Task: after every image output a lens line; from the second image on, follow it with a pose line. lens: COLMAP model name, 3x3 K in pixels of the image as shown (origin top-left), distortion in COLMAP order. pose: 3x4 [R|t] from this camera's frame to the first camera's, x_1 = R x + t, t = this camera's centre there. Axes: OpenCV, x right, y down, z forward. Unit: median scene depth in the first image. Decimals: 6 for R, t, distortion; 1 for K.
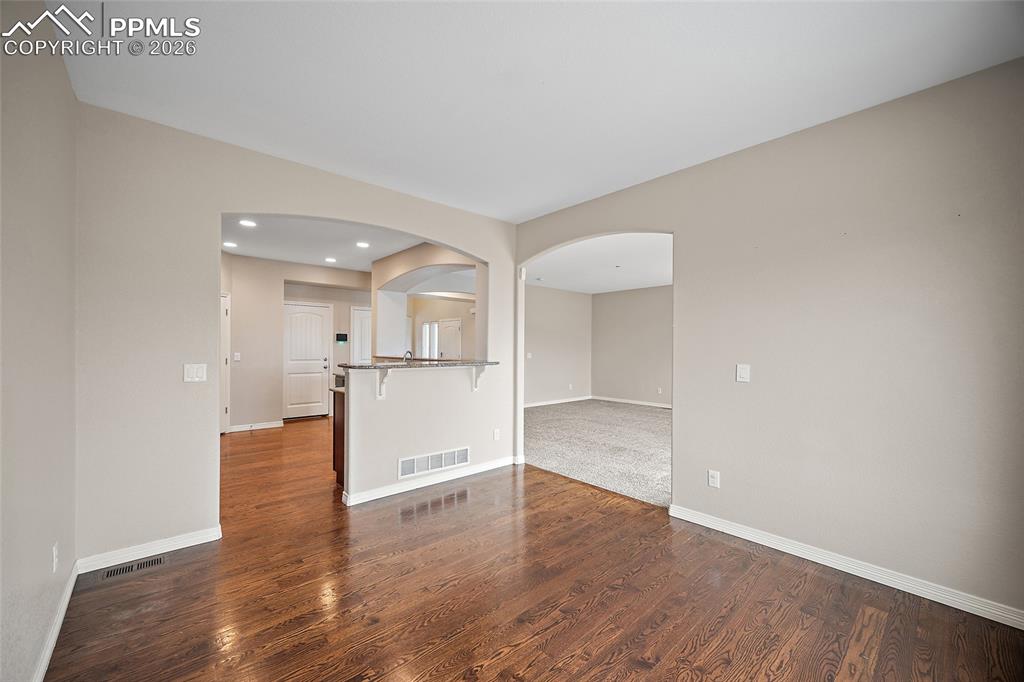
lens RADIAL K [[400.0, 0, 505.4], [0, 400.0, 346.1], [0, 0, 1]] dist [-0.000836, -0.000123]
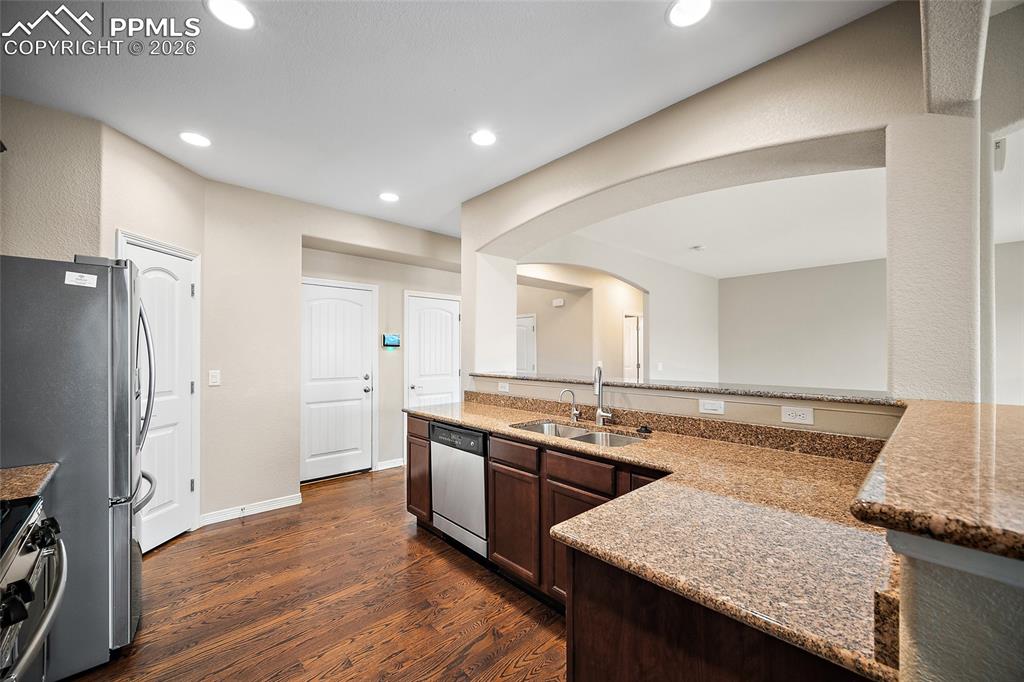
lens RADIAL K [[400.0, 0, 505.4], [0, 400.0, 346.1], [0, 0, 1]] dist [-0.000836, -0.000123]
pose [[0.999916, -0.005832, 0.011543, -0.280326], [0.005959, 0.999922, -0.010993, -0.006312], [-0.011478, 0.011061, 0.999873, 0.446341]]
